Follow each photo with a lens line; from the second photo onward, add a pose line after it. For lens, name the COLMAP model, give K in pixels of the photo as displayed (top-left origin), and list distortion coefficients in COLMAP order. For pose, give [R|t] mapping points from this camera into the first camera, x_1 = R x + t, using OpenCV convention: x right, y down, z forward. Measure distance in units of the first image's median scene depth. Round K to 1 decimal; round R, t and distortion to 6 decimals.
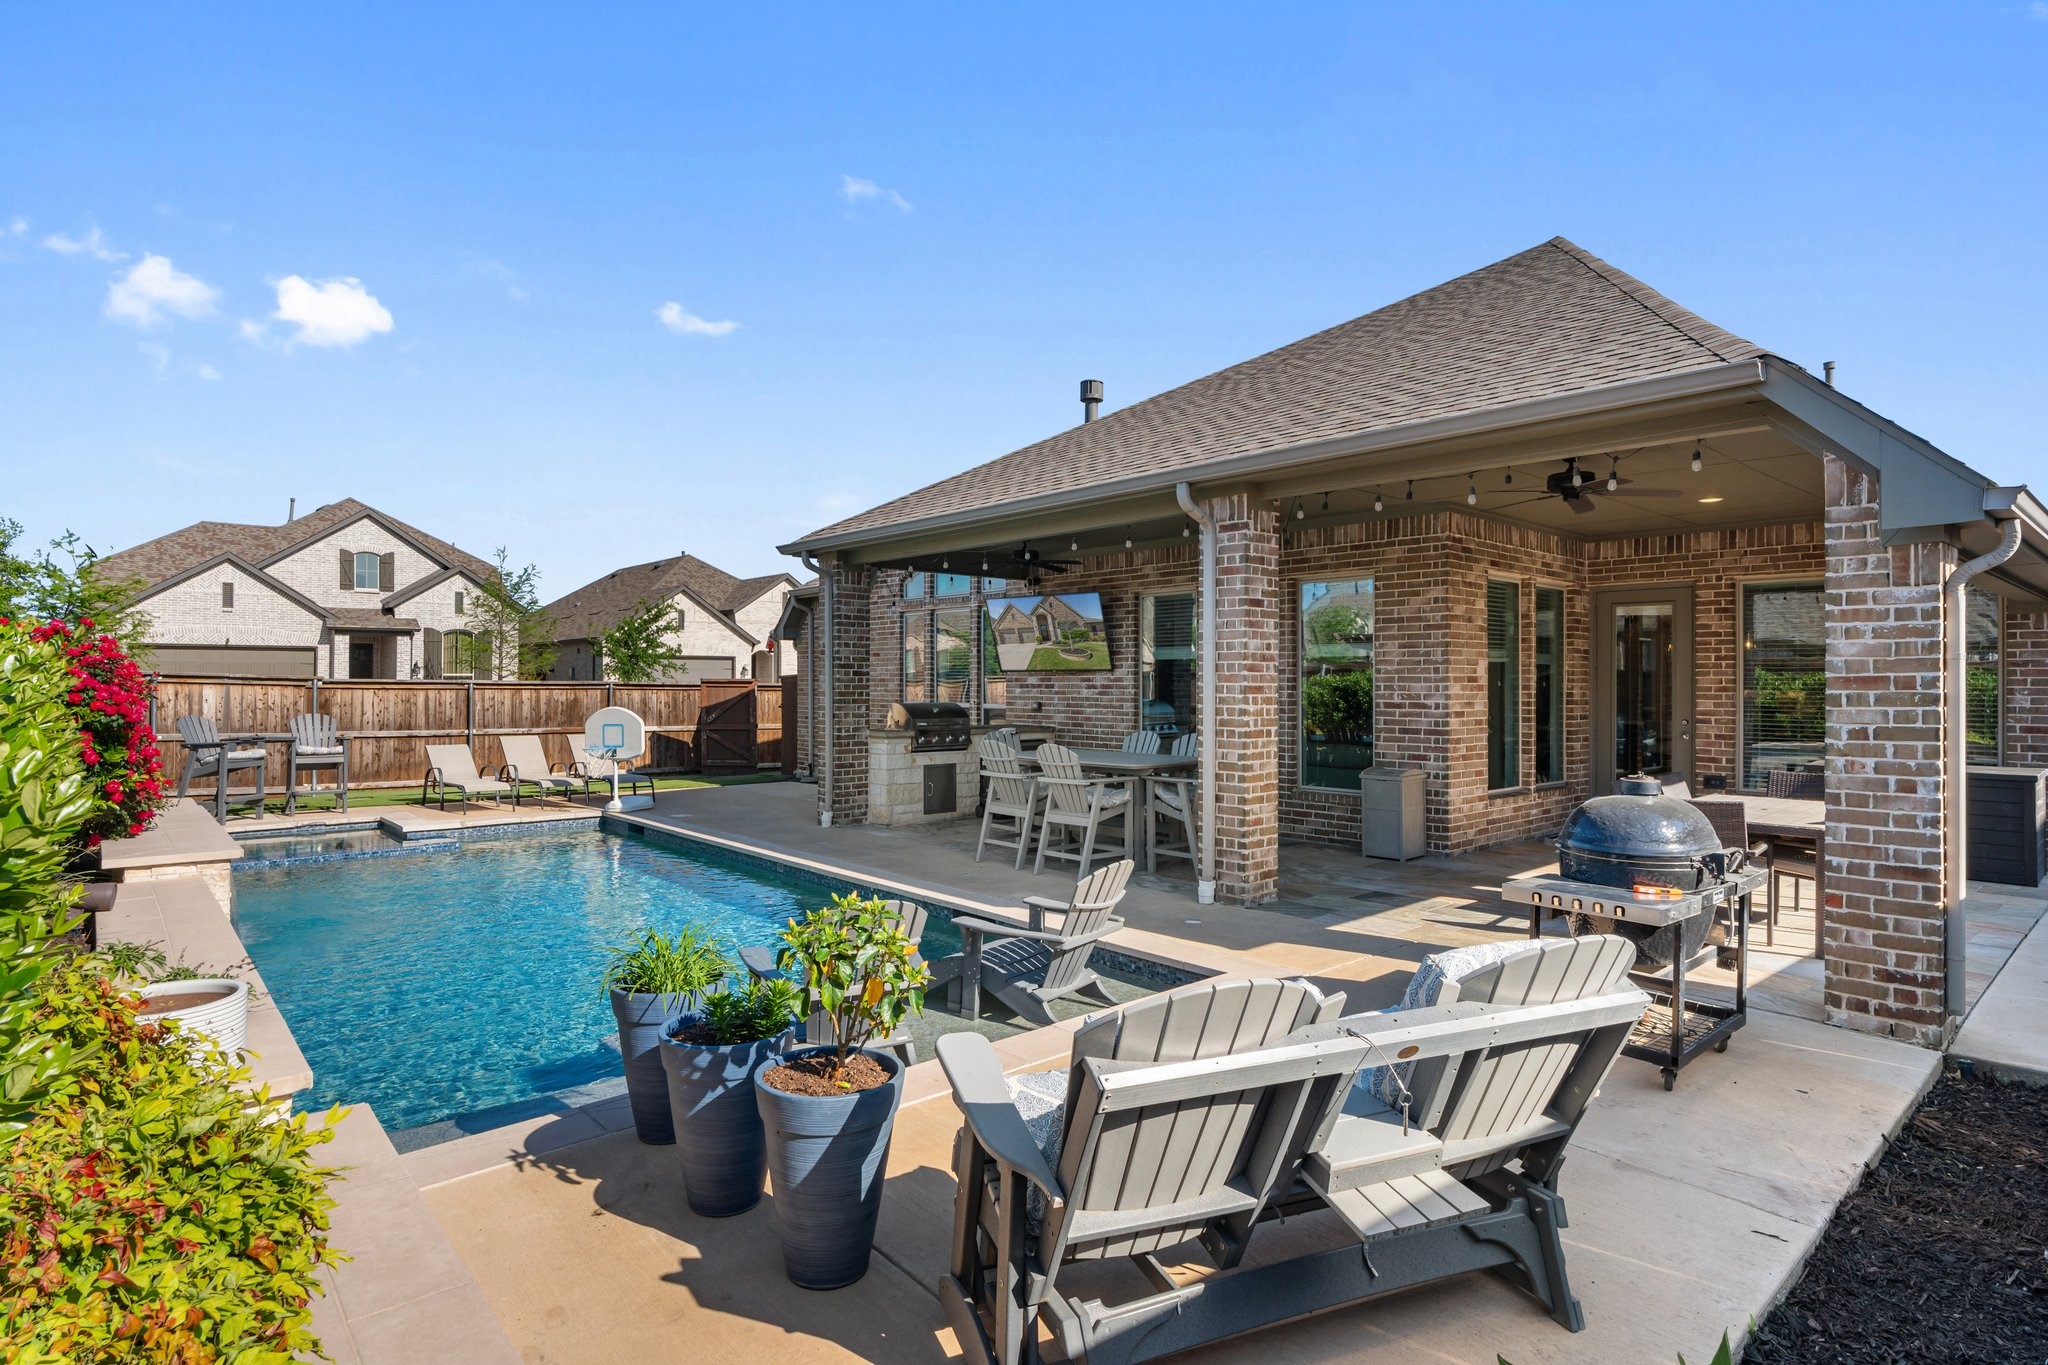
lens RADIAL K [[1048.6, 0, 1024.0], [0, 1048.6, 682.5], [0, 0, 1]] dist [-0.003144, -0.001217]
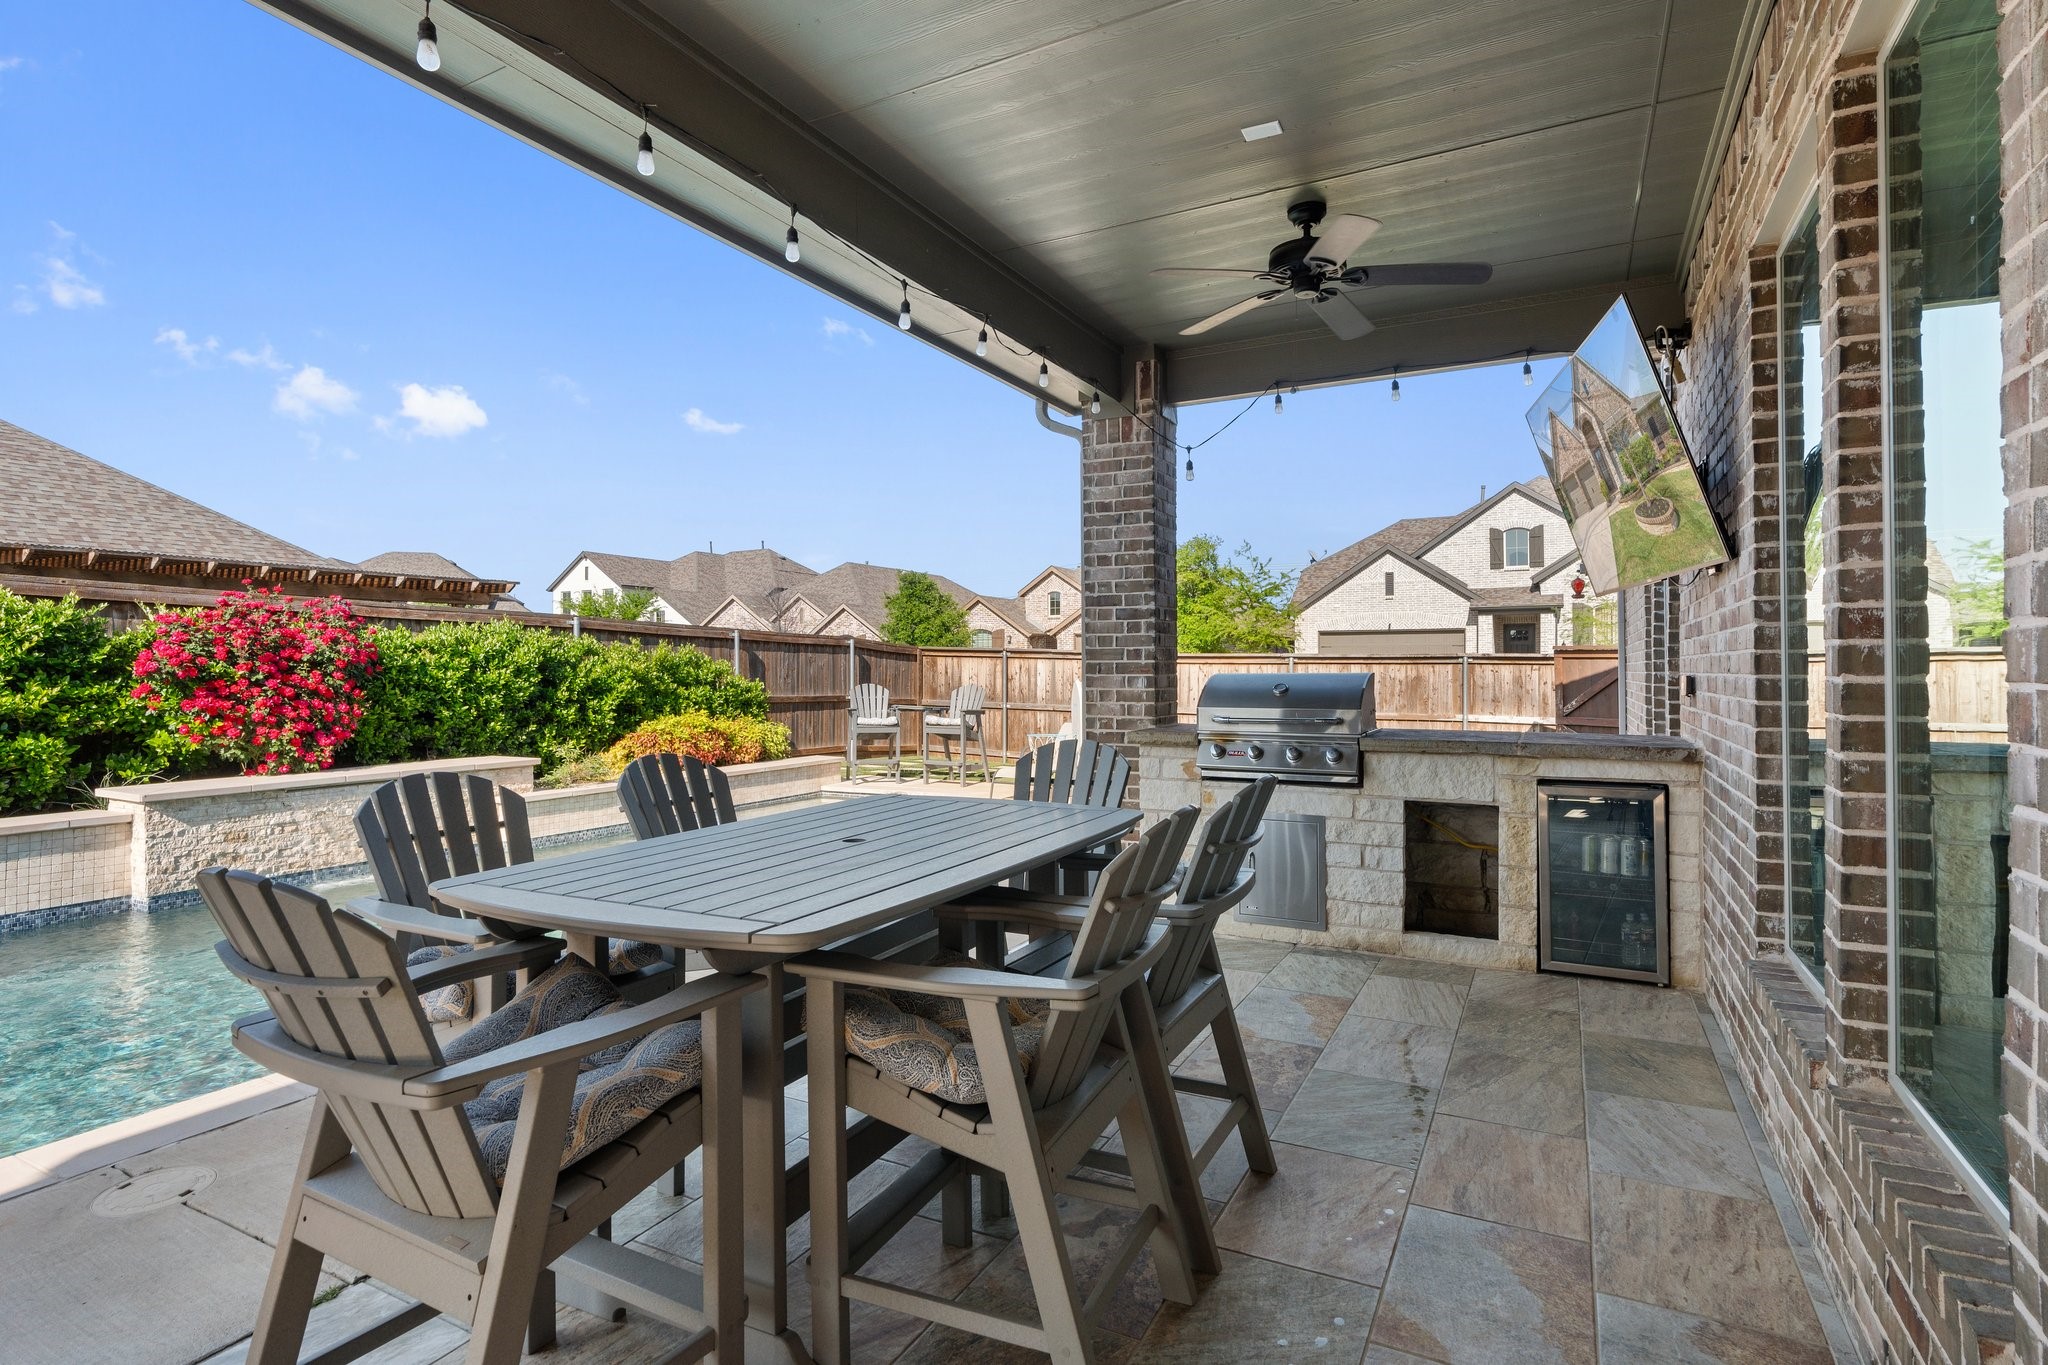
lens RADIAL K [[1028.9, 0, 1024.4], [0, 1028.9, 662.5], [0, 0, 1]] dist [-0.002291, -0.000330]
pose [[0.352991, -0.009807, -0.935575, 0.199372], [0.002868, 0.999952, -0.009400, 0.013271], [0.935622, 0.000635, 0.353002, 0.528124]]
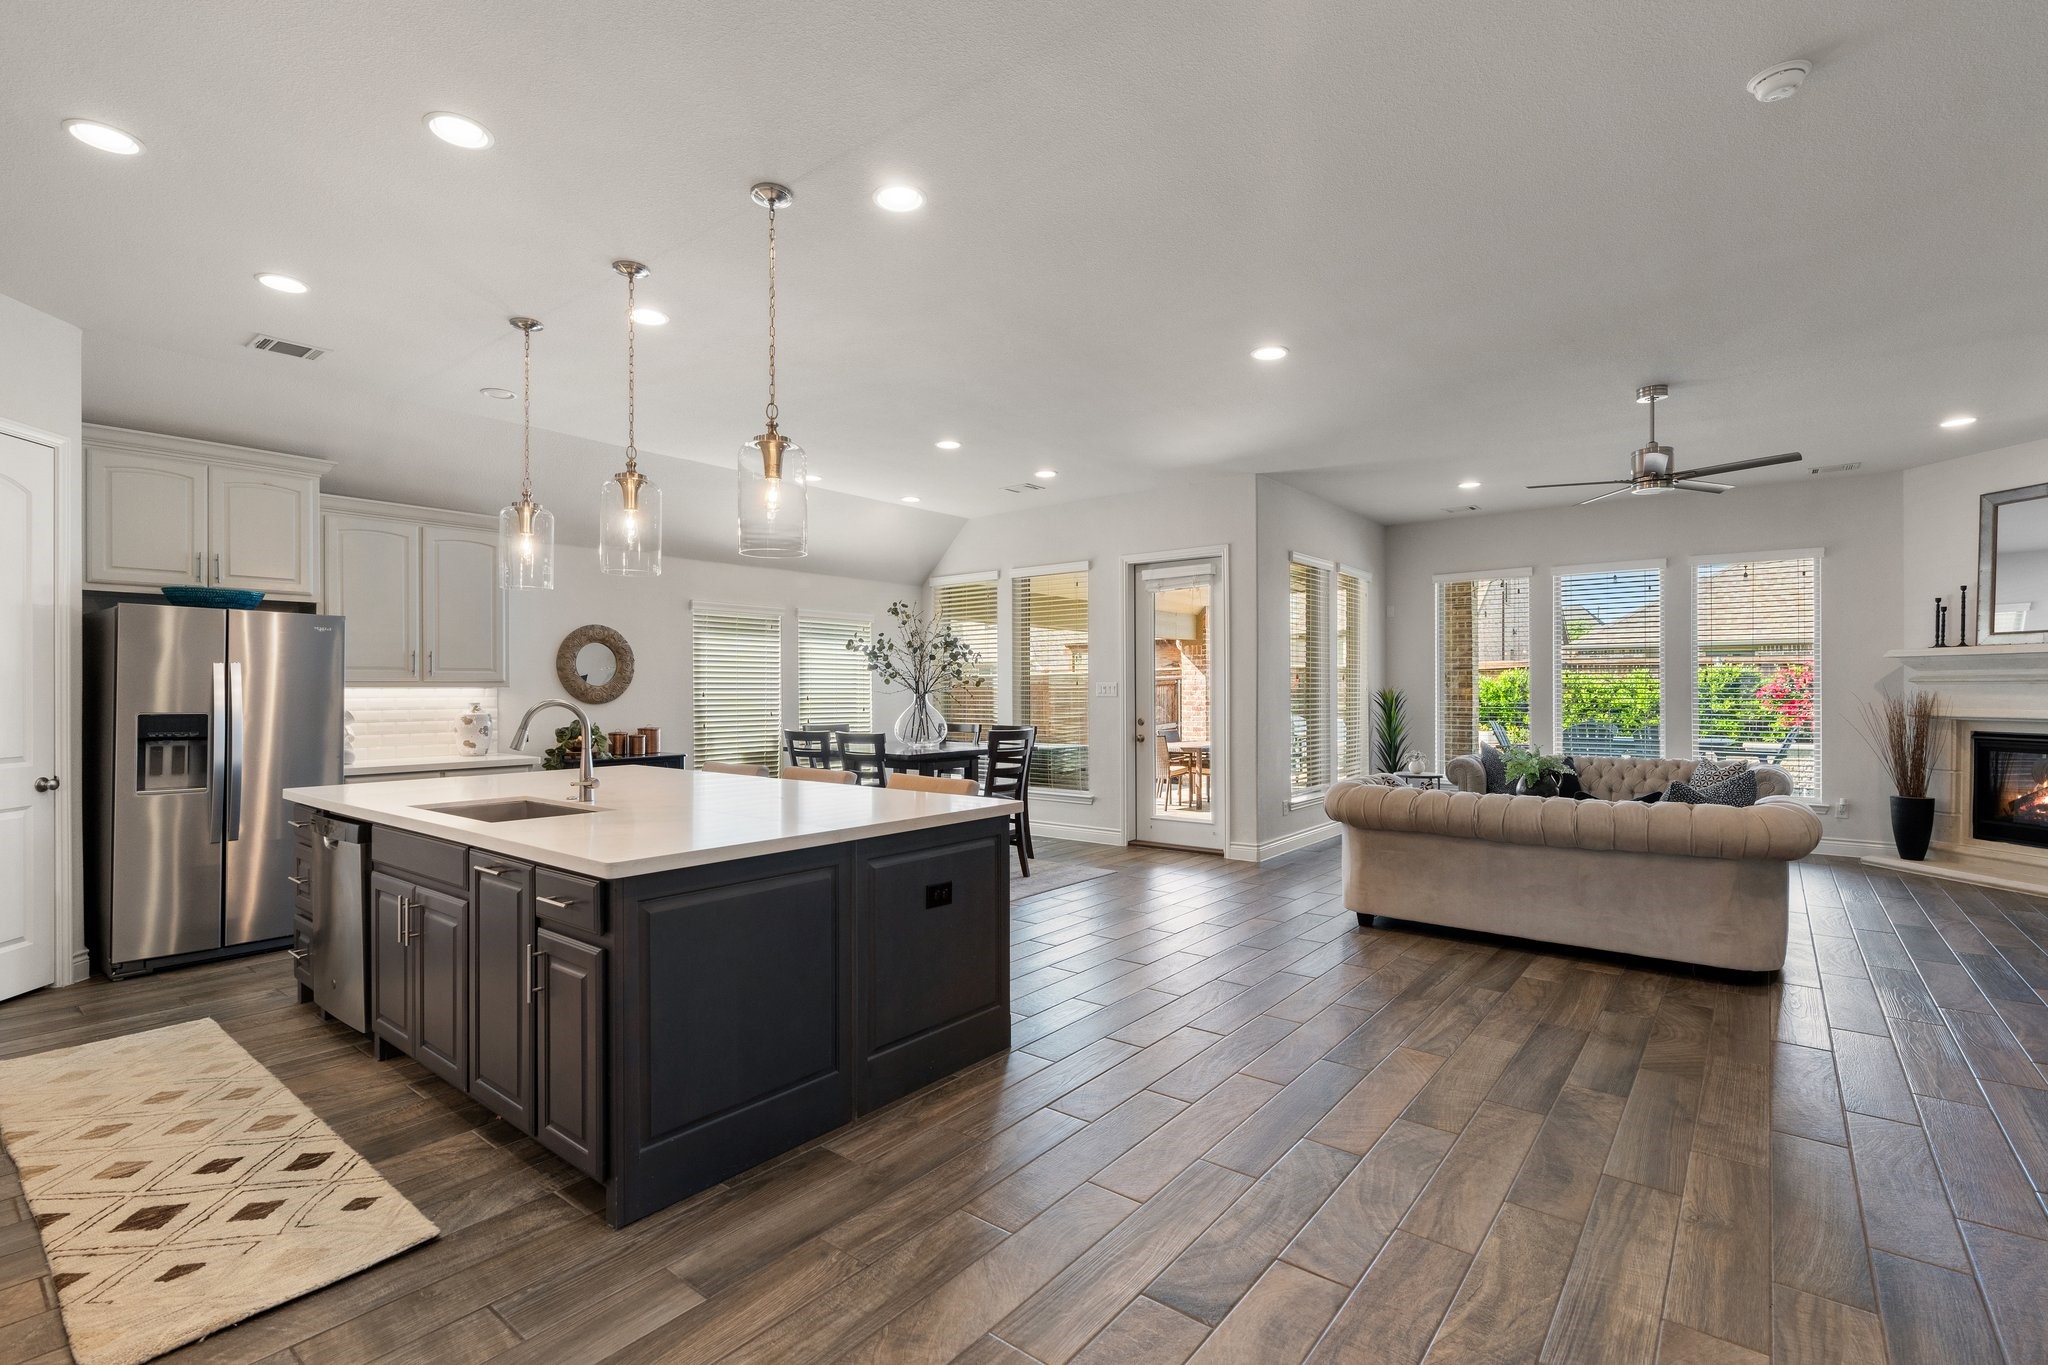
lens RADIAL K [[930.6, 0, 1024.0], [0, 930.6, 688.3], [0, 0, 1]] dist [-0.001409, 0.000775]
pose [[-0.985667, 0.001037, -0.168699, 0.539810], [0.001314, 0.999998, -0.001534, 0.005775], [0.168697, -0.001734, -0.985666, 1.100474]]
